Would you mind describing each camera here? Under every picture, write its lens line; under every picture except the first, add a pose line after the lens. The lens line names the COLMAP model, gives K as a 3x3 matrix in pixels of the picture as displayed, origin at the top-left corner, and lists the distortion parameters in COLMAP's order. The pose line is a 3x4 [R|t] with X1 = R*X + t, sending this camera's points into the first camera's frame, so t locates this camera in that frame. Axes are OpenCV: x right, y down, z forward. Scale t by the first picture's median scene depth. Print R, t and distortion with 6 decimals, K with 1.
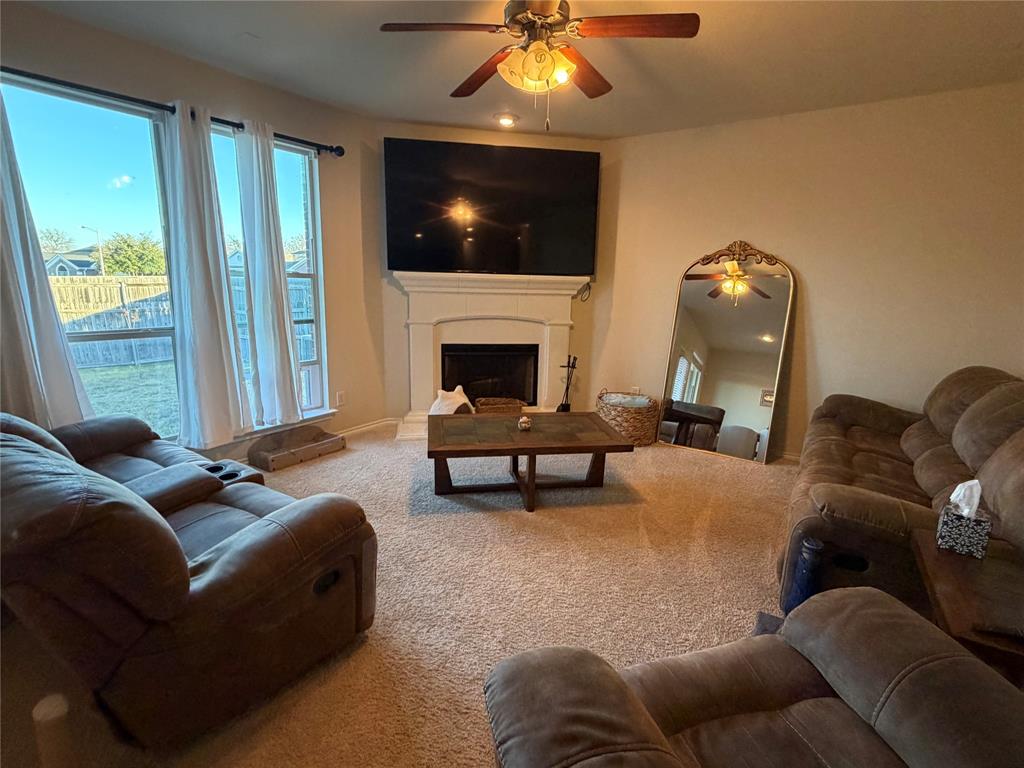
lens RADIAL K [[487.5, 0, 507.1], [0, 487.5, 384.9], [0, 0, 1]] dist [0.005502, 0.000007]
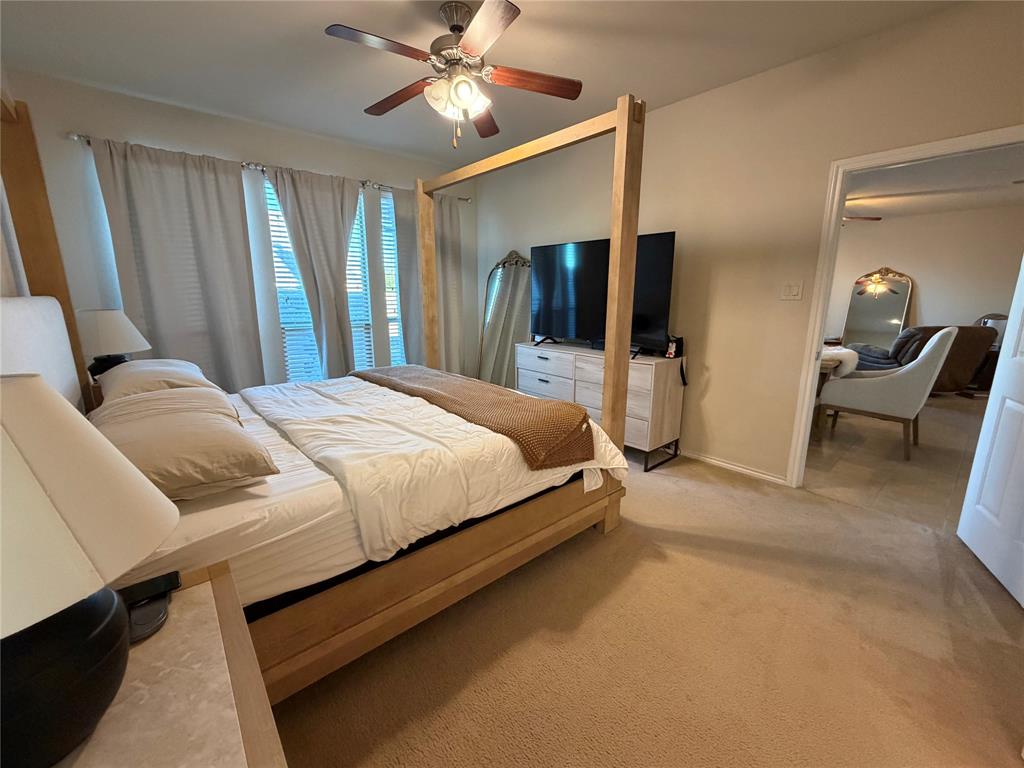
lens RADIAL K [[411.7, 0, 517.6], [0, 411.7, 384.0], [0, 0, 1]] dist [0.000657, 0.000201]
pose [[0.970120, 0.034665, -0.240136, -0.656436], [-0.032915, 0.999394, 0.011296, 0.267164], [0.240382, -0.003054, 0.970674, -1.190637]]
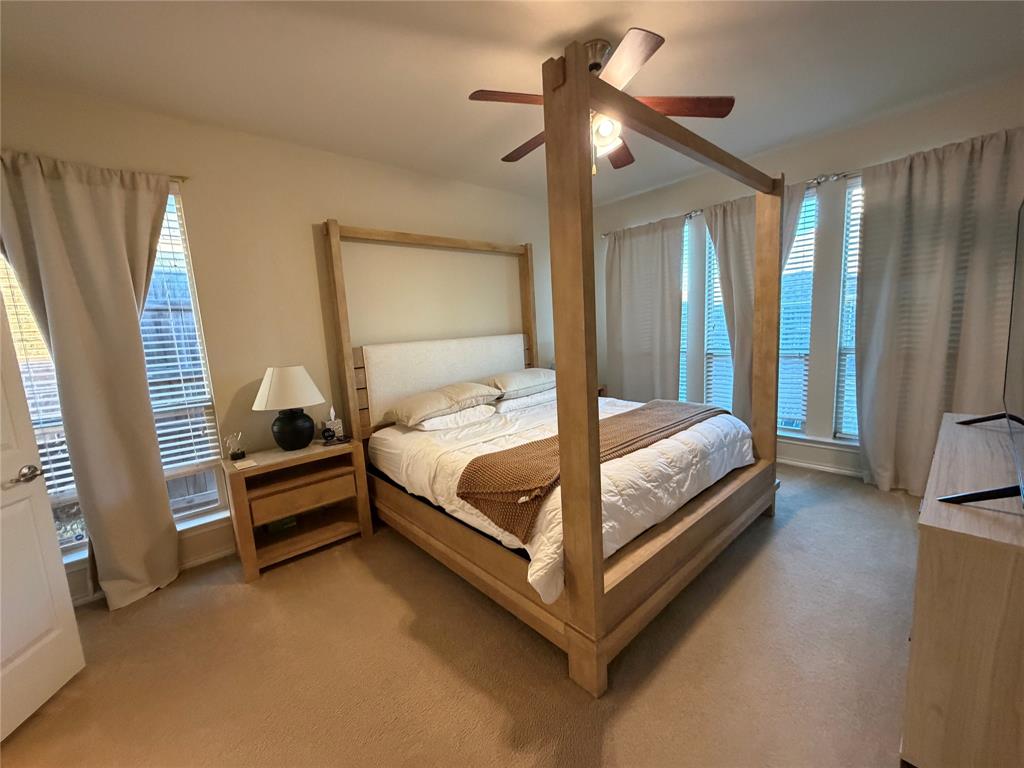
lens RADIAL K [[411.7, 0, 513.0], [0, 411.7, 381.9], [0, 0, 1]] dist [0.000657, 0.000201]
pose [[-0.230931, 0.127389, -0.964595, -0.298221], [-0.145664, 0.975692, 0.163727, 0.135639], [0.962005, 0.178317, -0.206762, -0.619542]]
